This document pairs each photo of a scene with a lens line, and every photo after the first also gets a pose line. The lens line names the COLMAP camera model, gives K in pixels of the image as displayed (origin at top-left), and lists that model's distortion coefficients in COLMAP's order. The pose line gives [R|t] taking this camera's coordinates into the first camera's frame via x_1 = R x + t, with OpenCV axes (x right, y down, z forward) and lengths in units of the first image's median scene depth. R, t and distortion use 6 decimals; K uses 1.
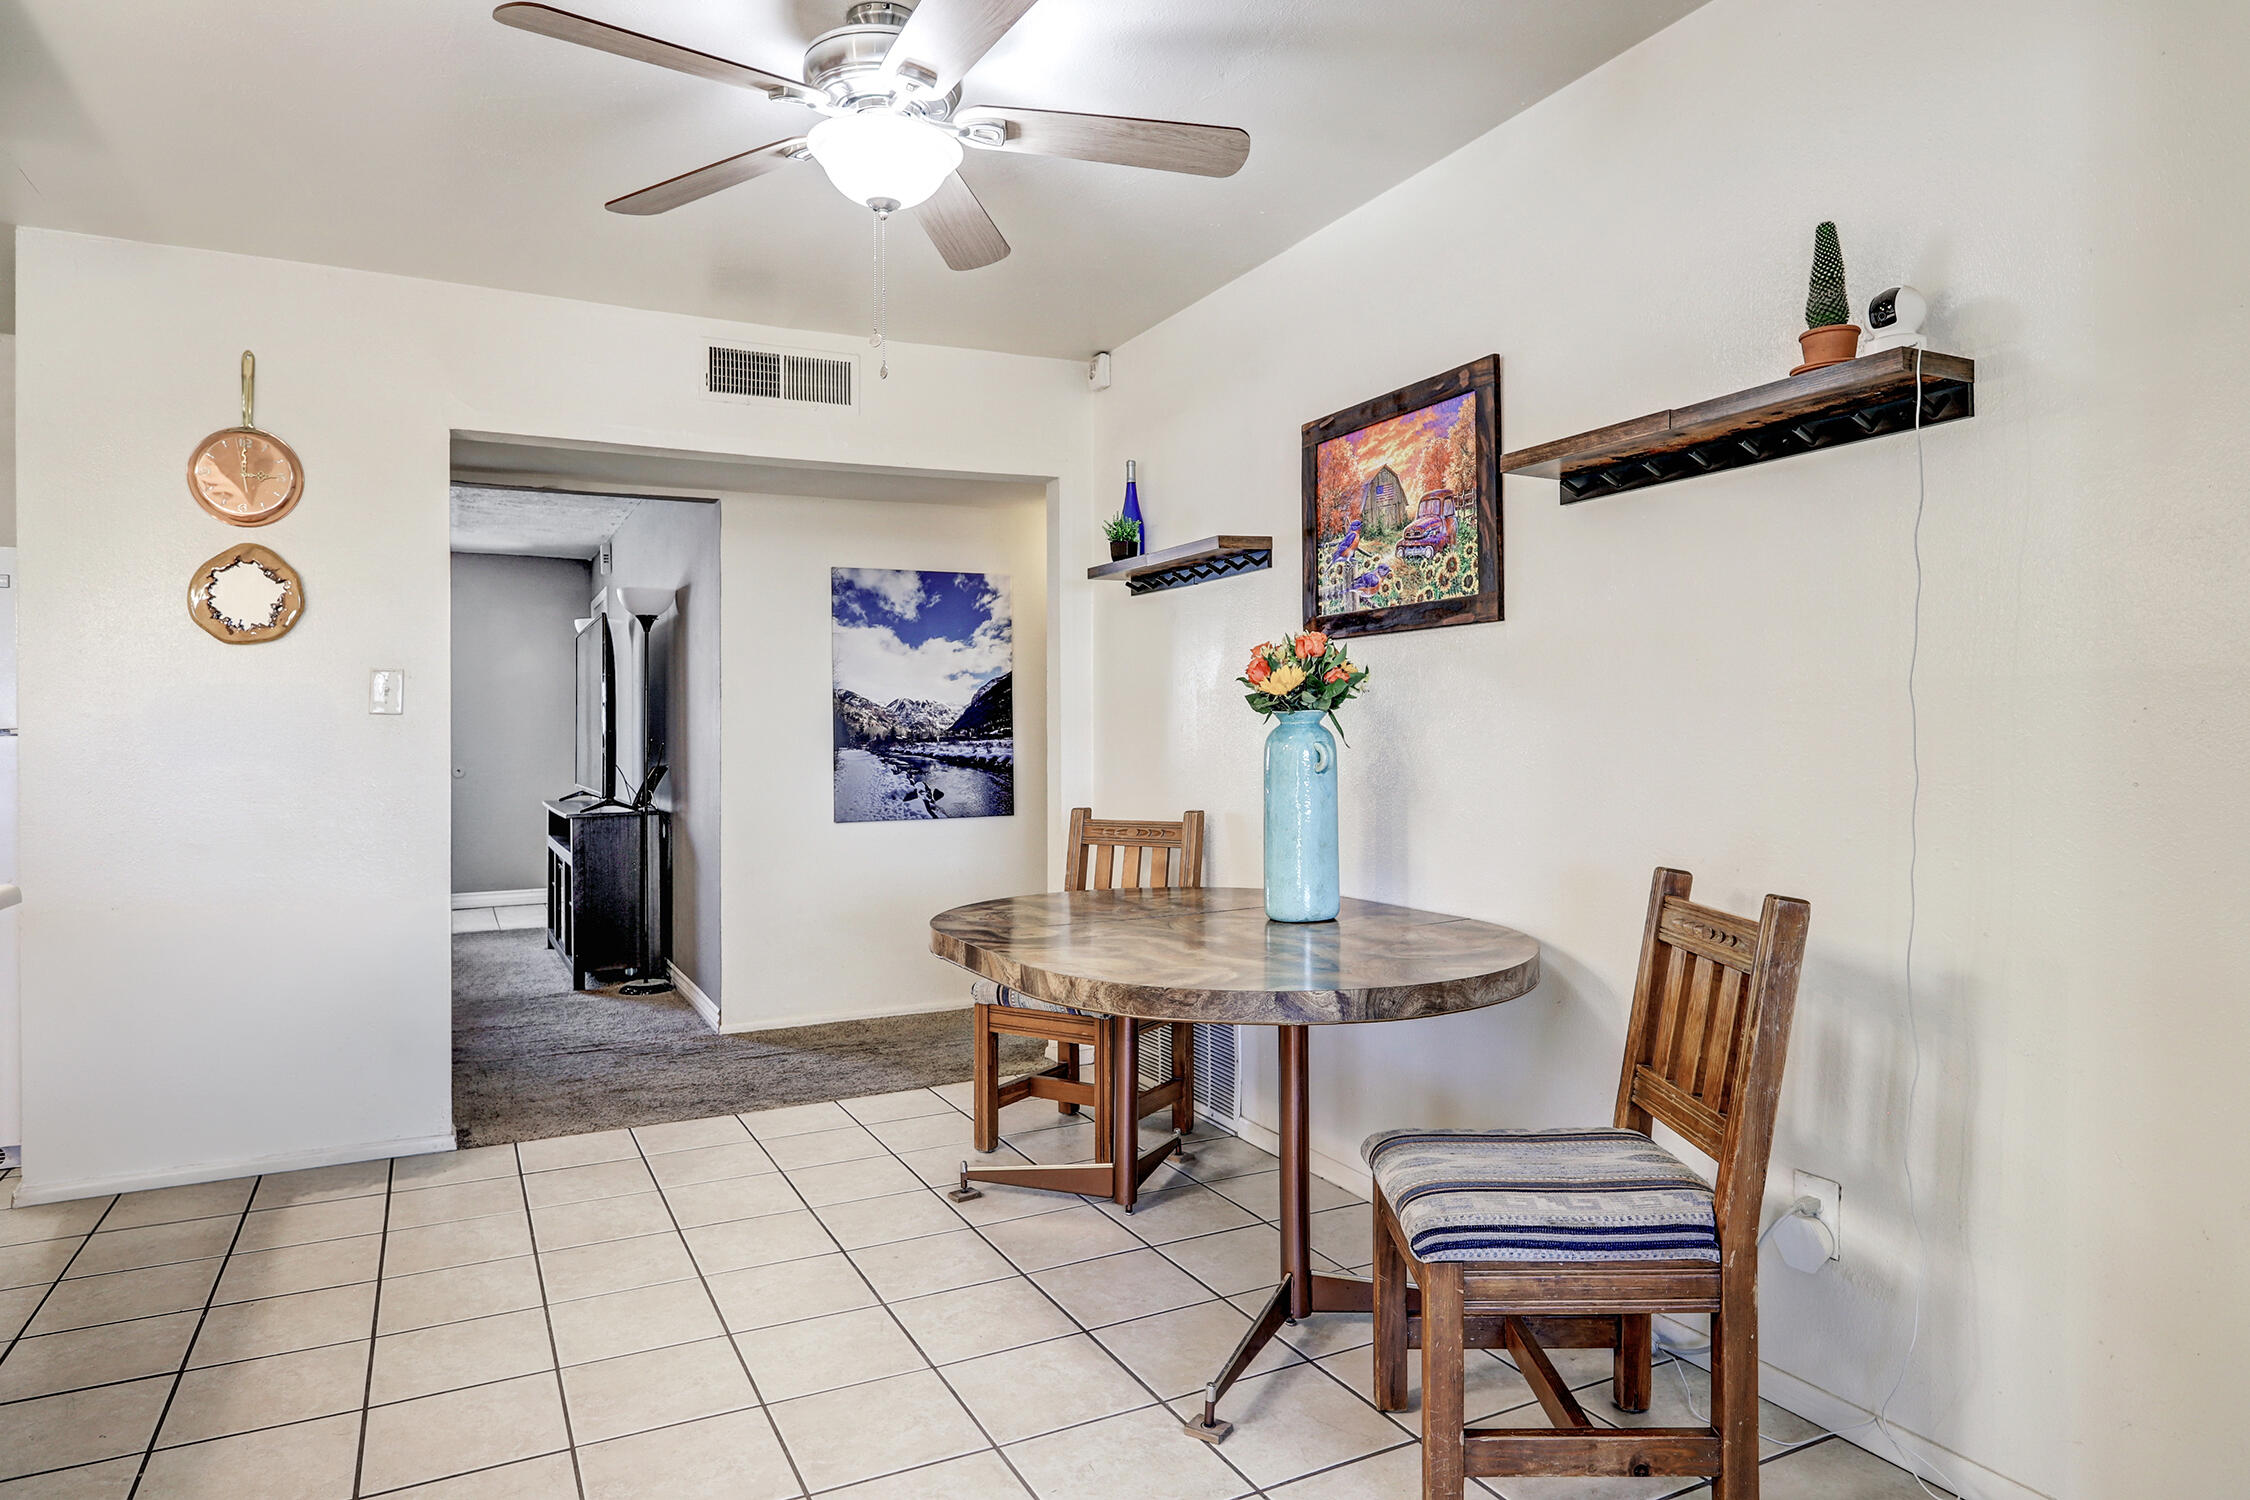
lens RADIAL K [[1339.1, 0, 1124.7], [0, 1339.1, 733.8], [0, 0, 1]] dist [0.000209, 0.000306]
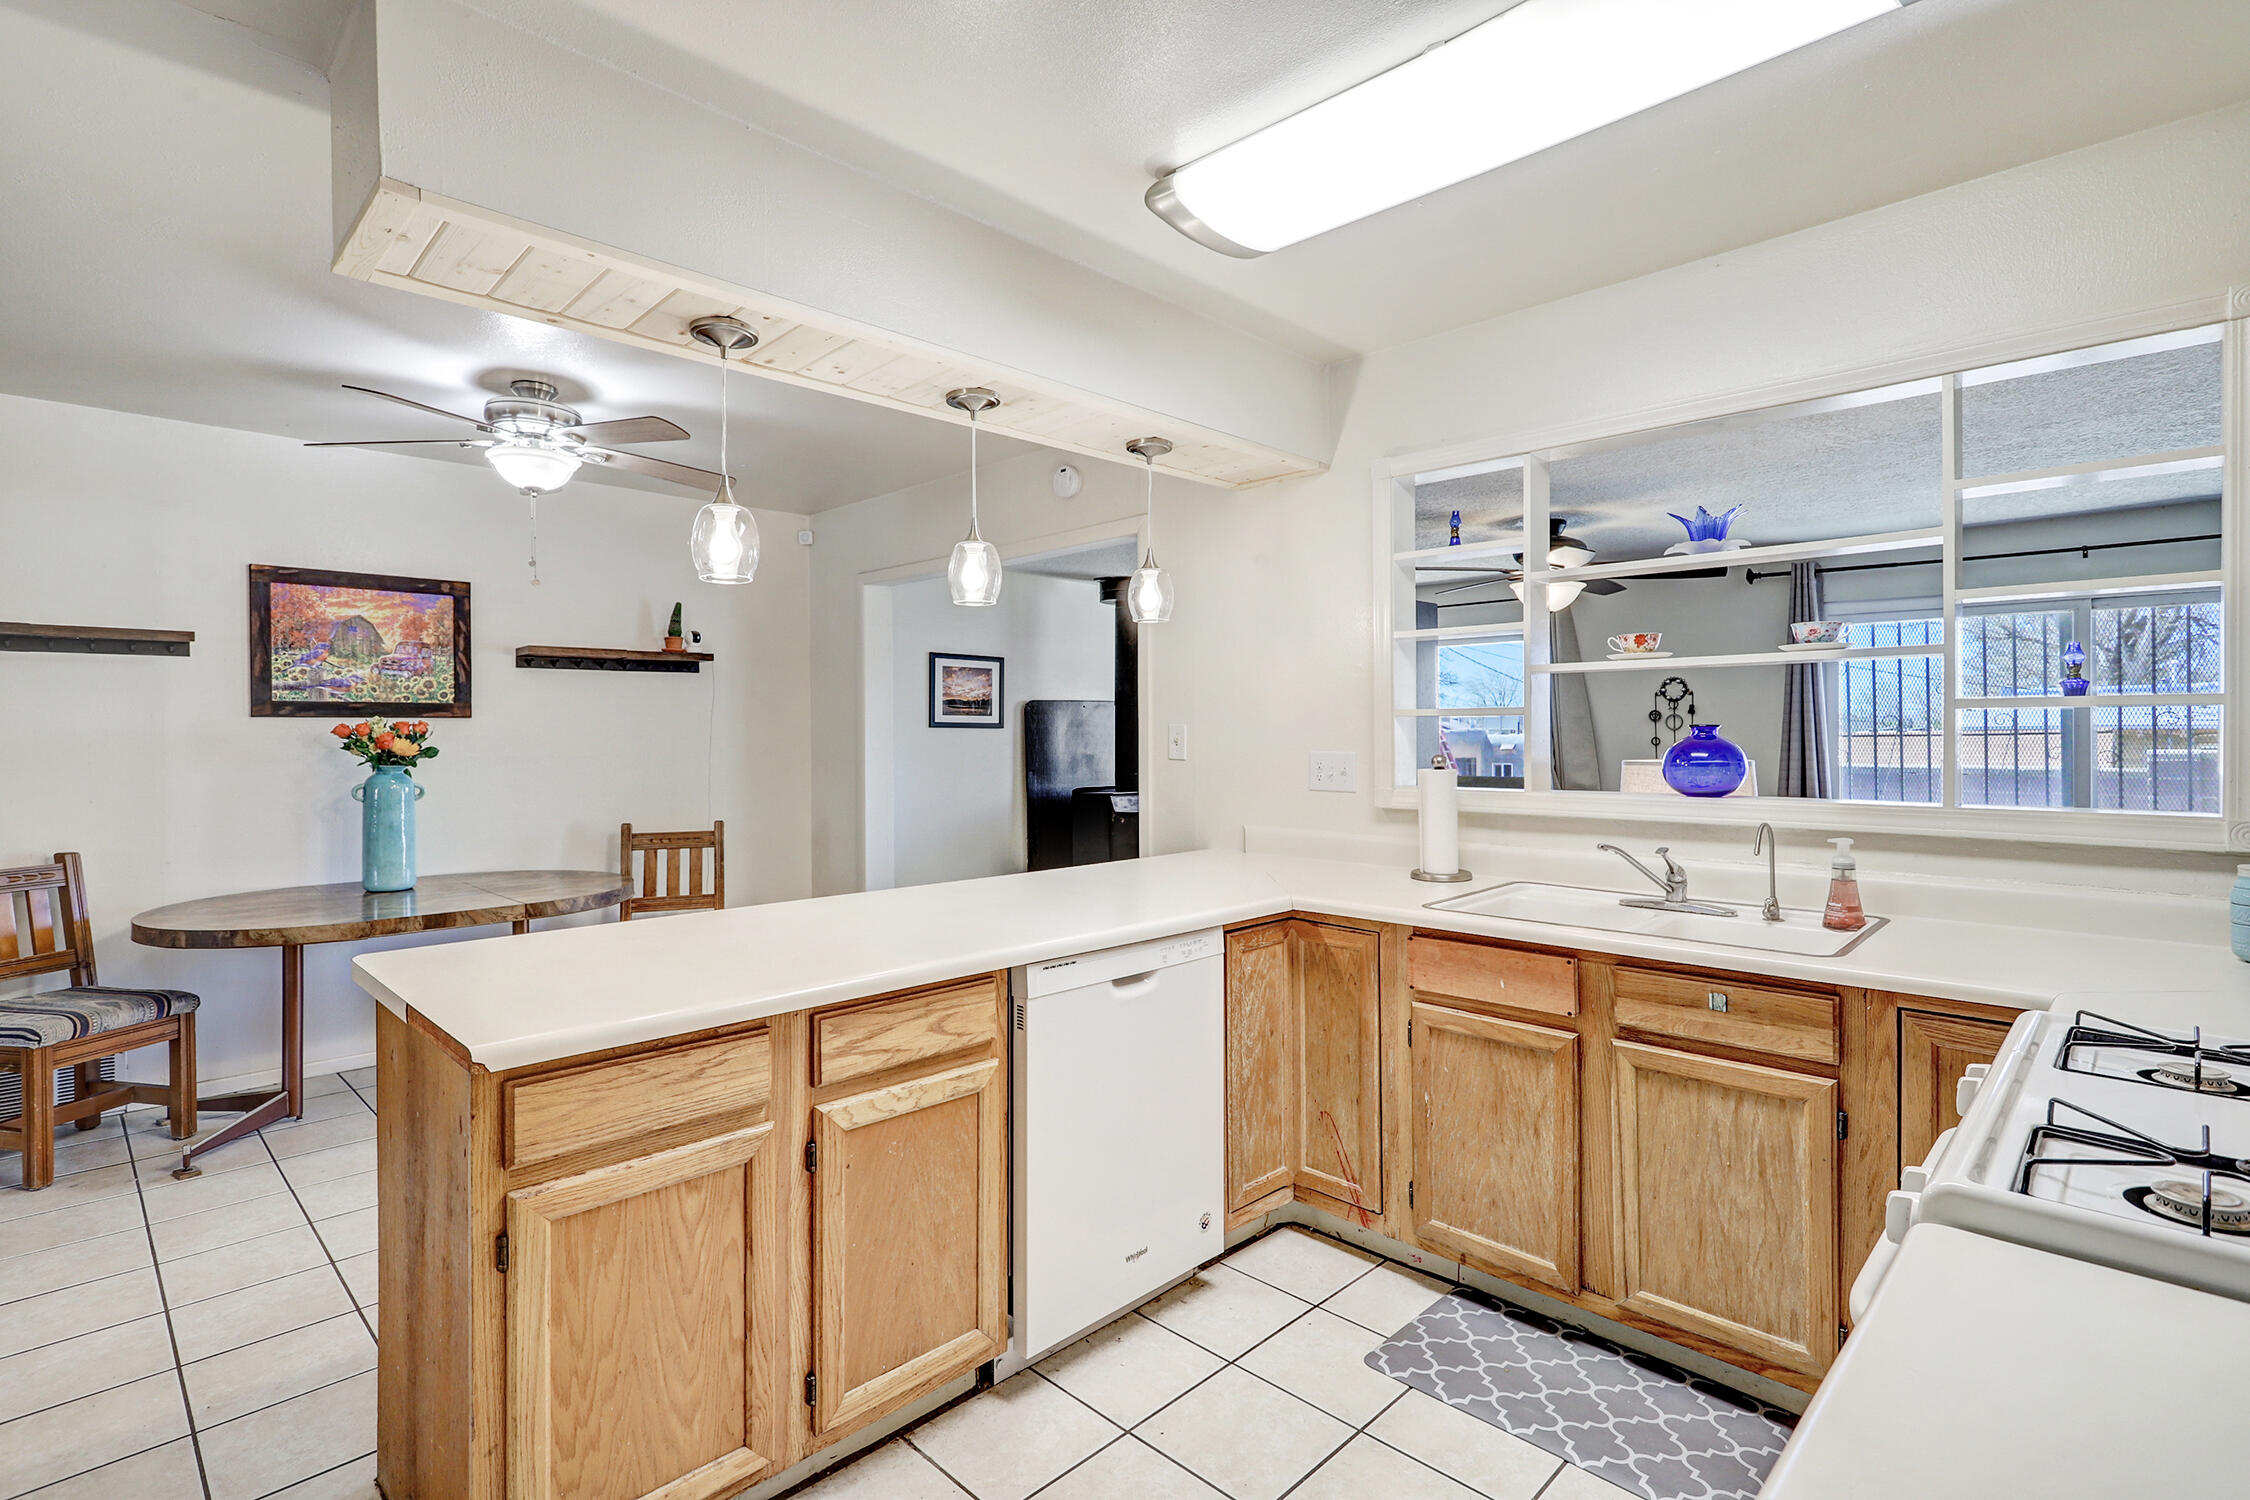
lens RADIAL K [[1078.1, 0, 1121.6], [0, 1078.1, 742.0], [0, 0, 1]] dist [-0.000444, 0.000062]
pose [[-0.310271, 0.002246, 0.950645, -1.446783], [0.007273, 0.999974, 0.000012, -0.040466], [-0.950620, 0.006918, -0.310279, 0.555055]]
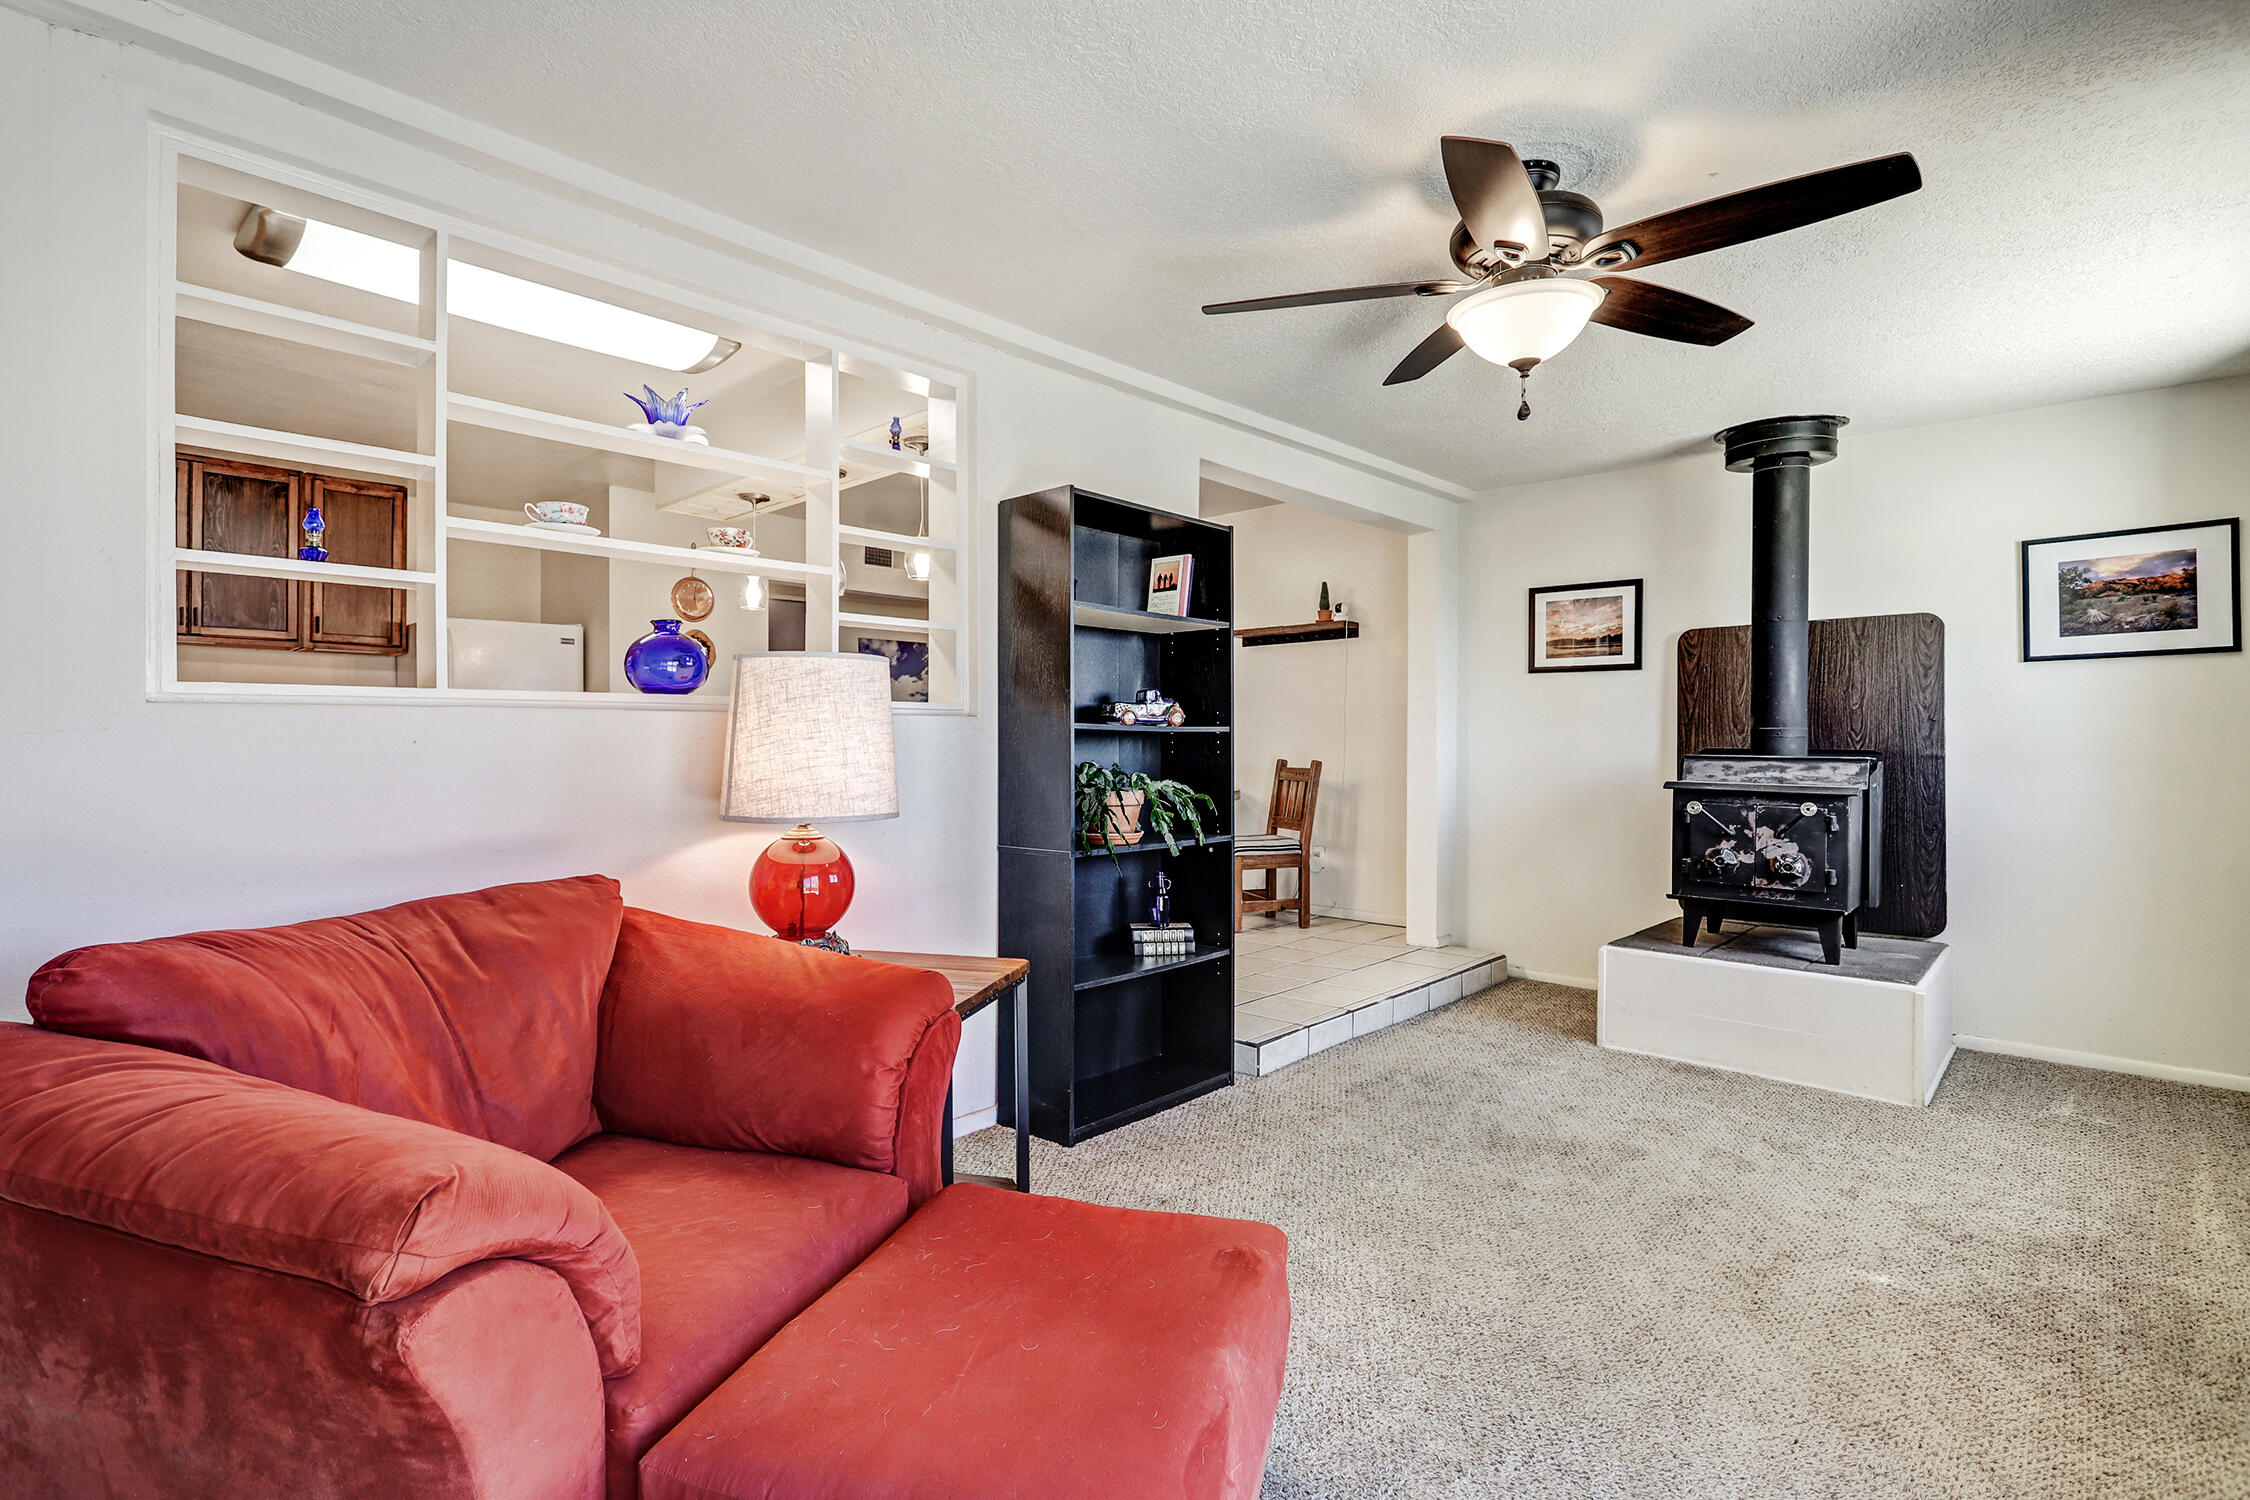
lens RADIAL K [[1078.1, 0, 1125.9], [0, 1078.1, 736.6], [0, 0, 1]] dist [-0.000444, 0.000062]
pose [[0.936566, 0.008331, 0.350393, -0.705712], [-0.007252, 0.999964, -0.004393, 0.043550], [-0.350417, 0.001573, 0.936592, -1.093879]]
